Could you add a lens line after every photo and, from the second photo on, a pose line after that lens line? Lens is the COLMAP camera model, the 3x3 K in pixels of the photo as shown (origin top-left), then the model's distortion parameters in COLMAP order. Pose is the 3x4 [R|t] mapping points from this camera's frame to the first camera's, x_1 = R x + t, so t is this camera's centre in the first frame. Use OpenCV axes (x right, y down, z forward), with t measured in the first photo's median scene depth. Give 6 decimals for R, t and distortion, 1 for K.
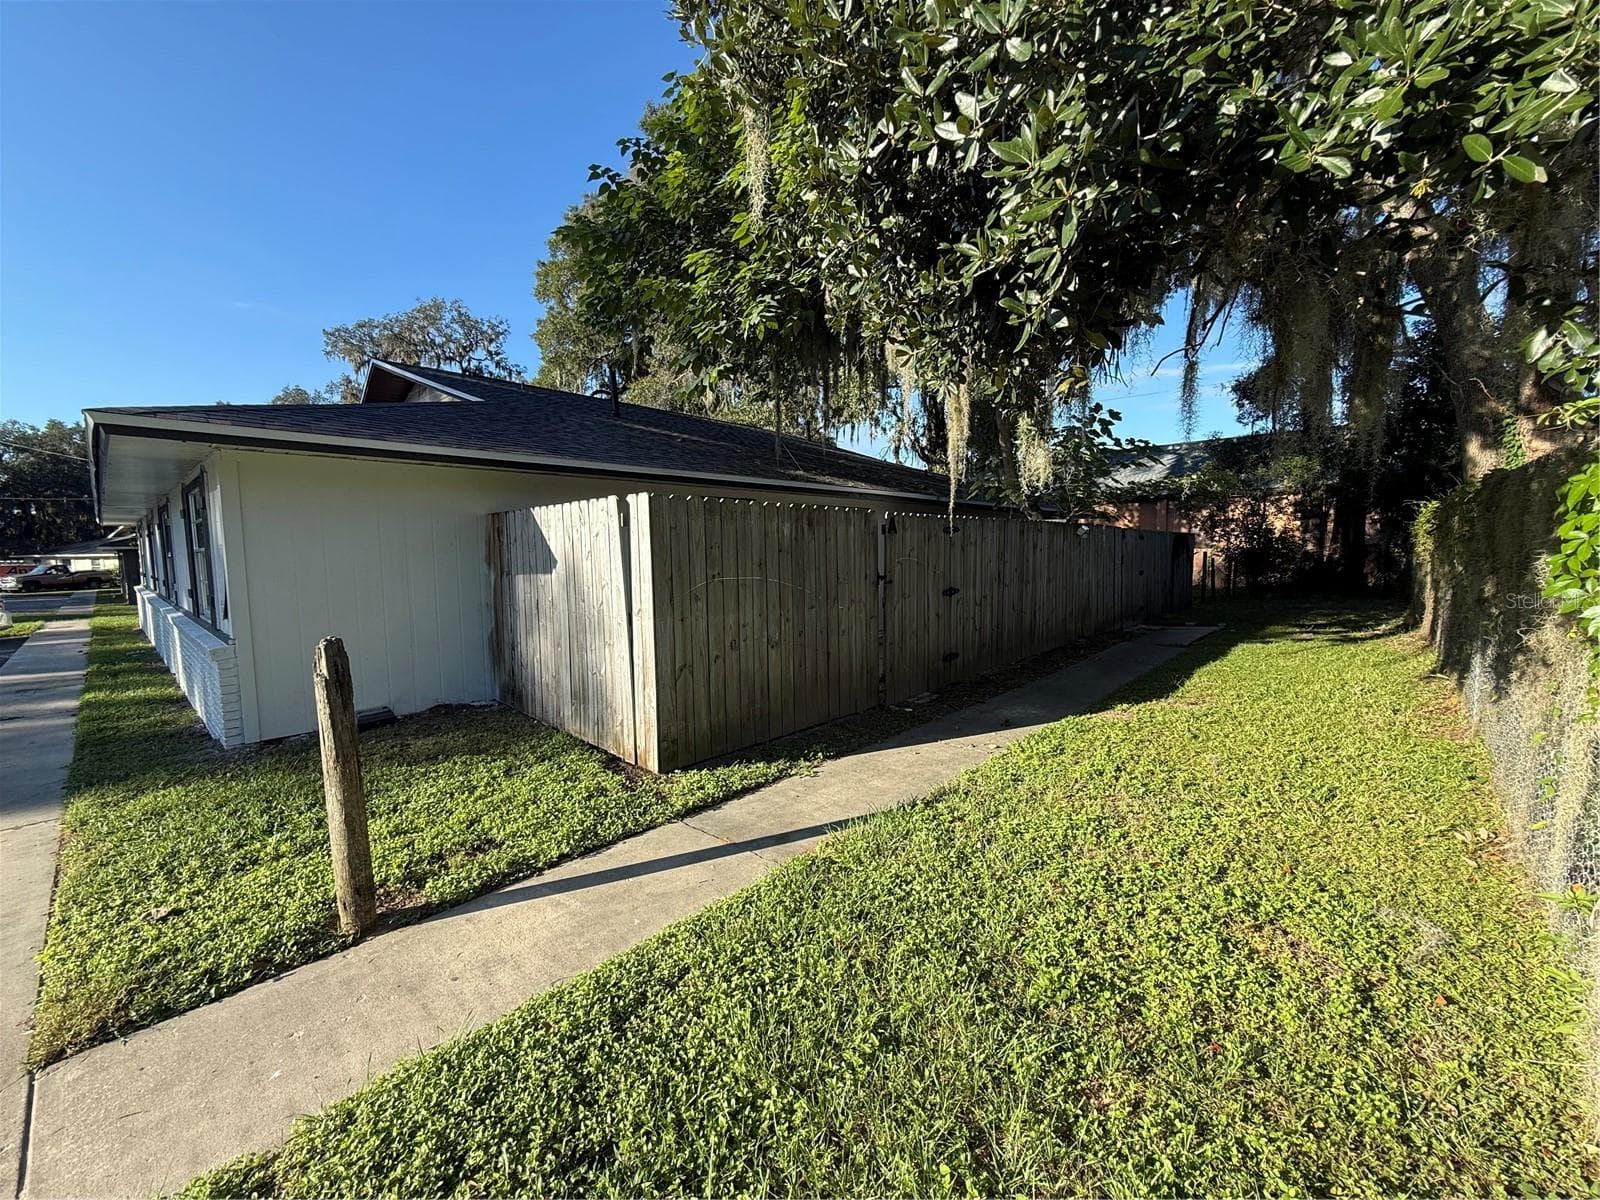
lens RADIAL K [[639.1, 0, 805.4], [0, 639.1, 598.8], [0, 0, 1]] dist [-0.001009, 0.001047]
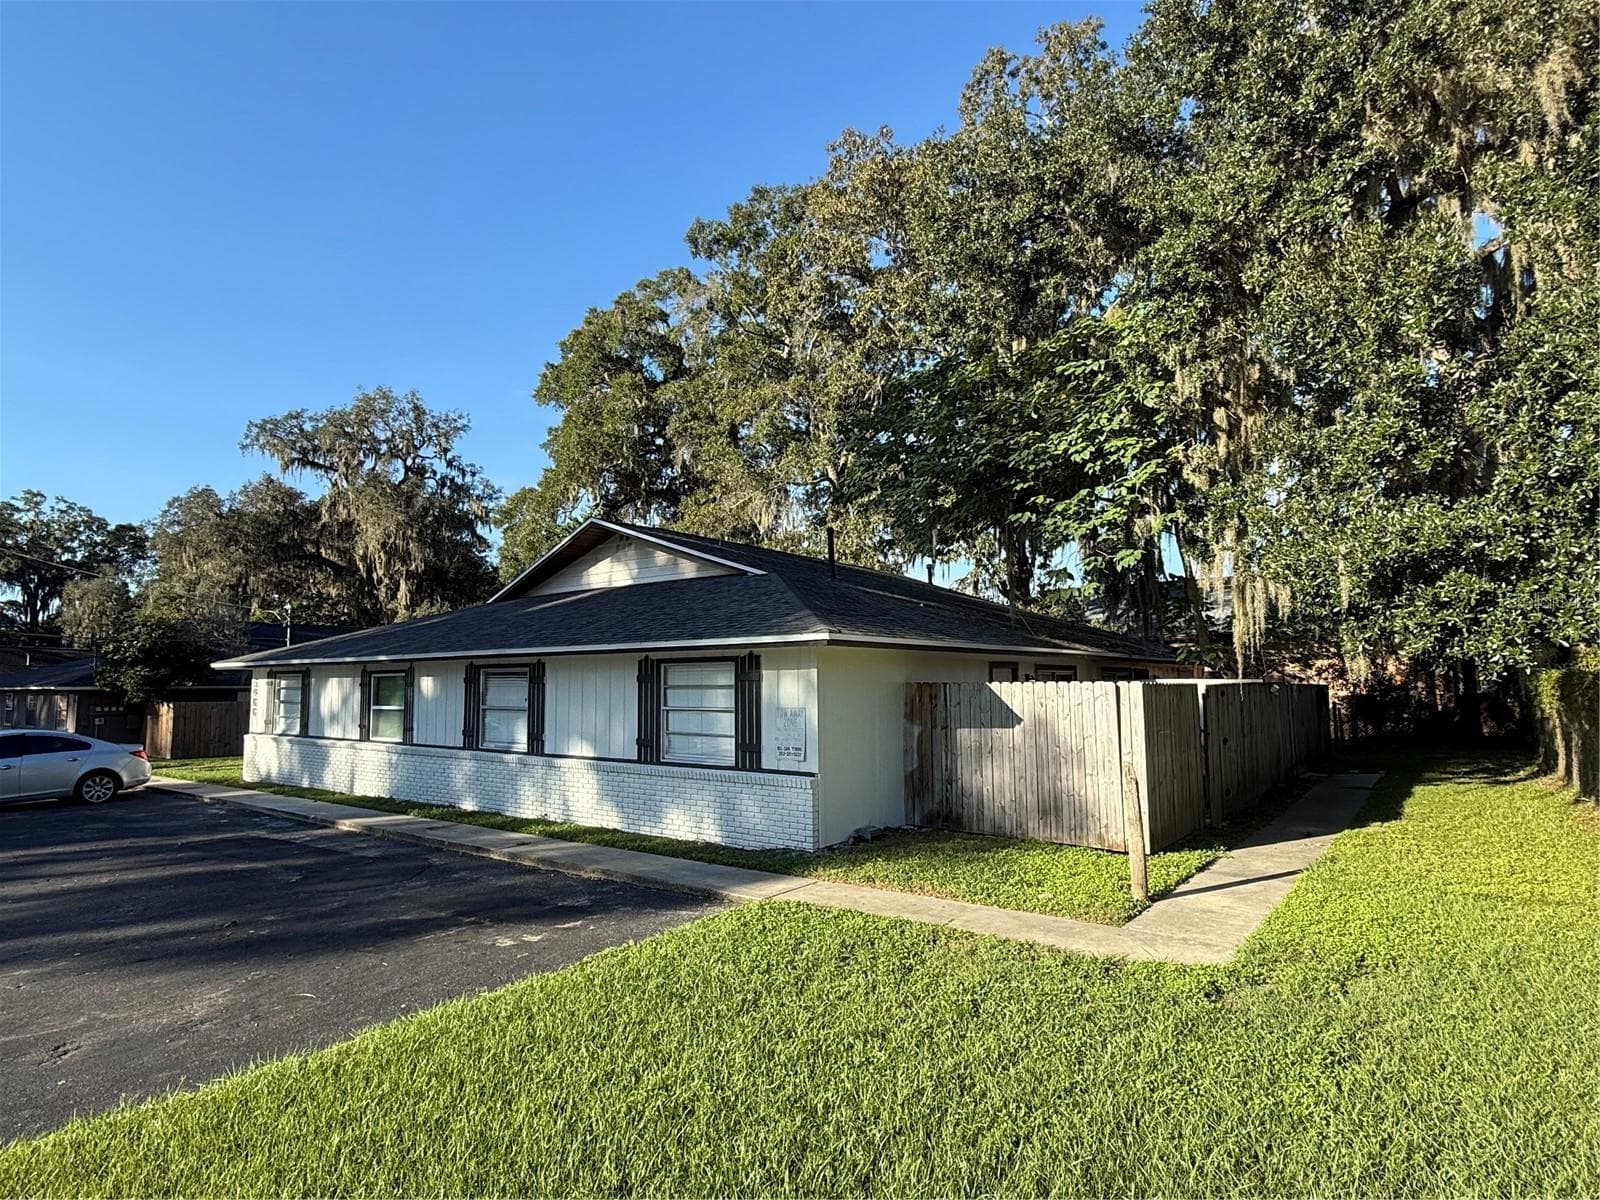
lens RADIAL K [[859.2, 0, 803.6], [0, 859.2, 598.8], [0, 0, 1]] dist [-0.000103, 0.000141]
pose [[0.996932, 0.012859, 0.077211, -0.129004], [0.000829, 0.984624, -0.174687, 0.001536], [-0.078270, 0.174215, 0.981592, -0.118782]]
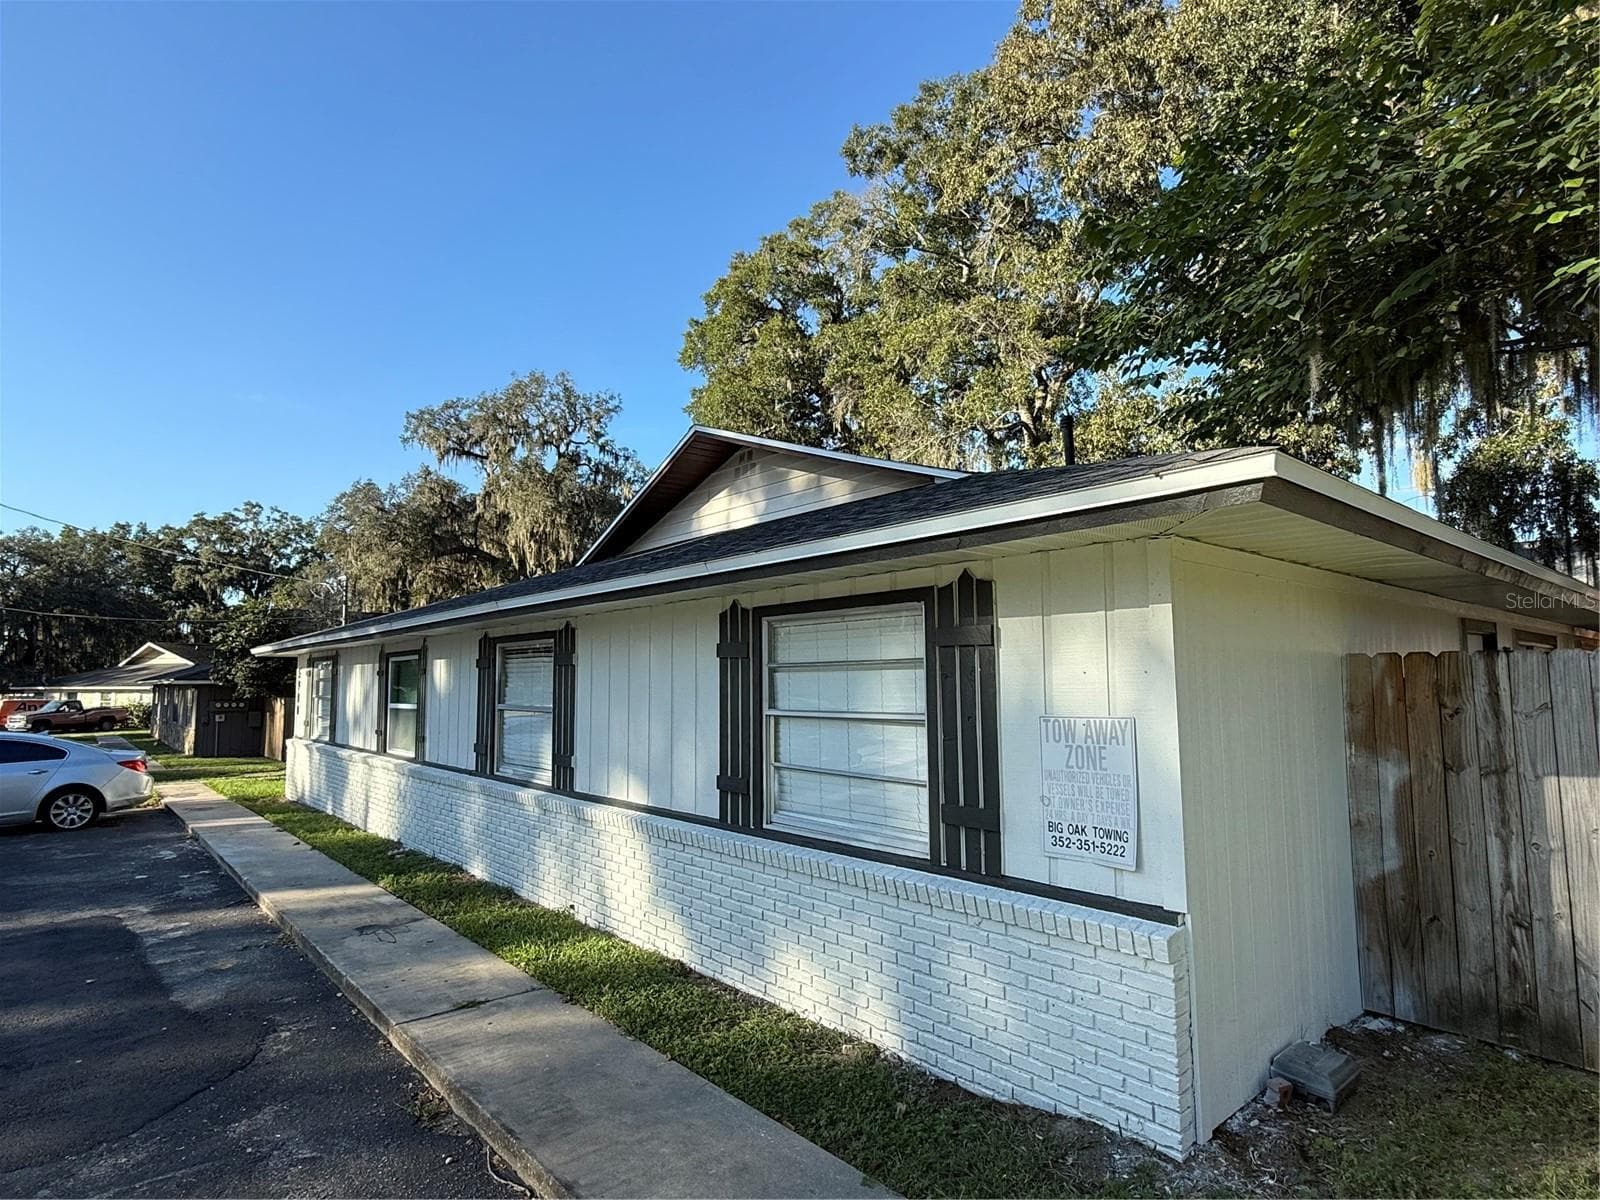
lens RADIAL K [[859.2, 0, 806.2], [0, 859.2, 598.9], [0, 0, 1]] dist [-0.000103, 0.000141]
pose [[0.993126, -0.004812, -0.116951, -0.131546], [-0.015540, 0.984890, -0.172484, -0.006736], [0.116014, 0.173116, 0.978045, 0.032822]]
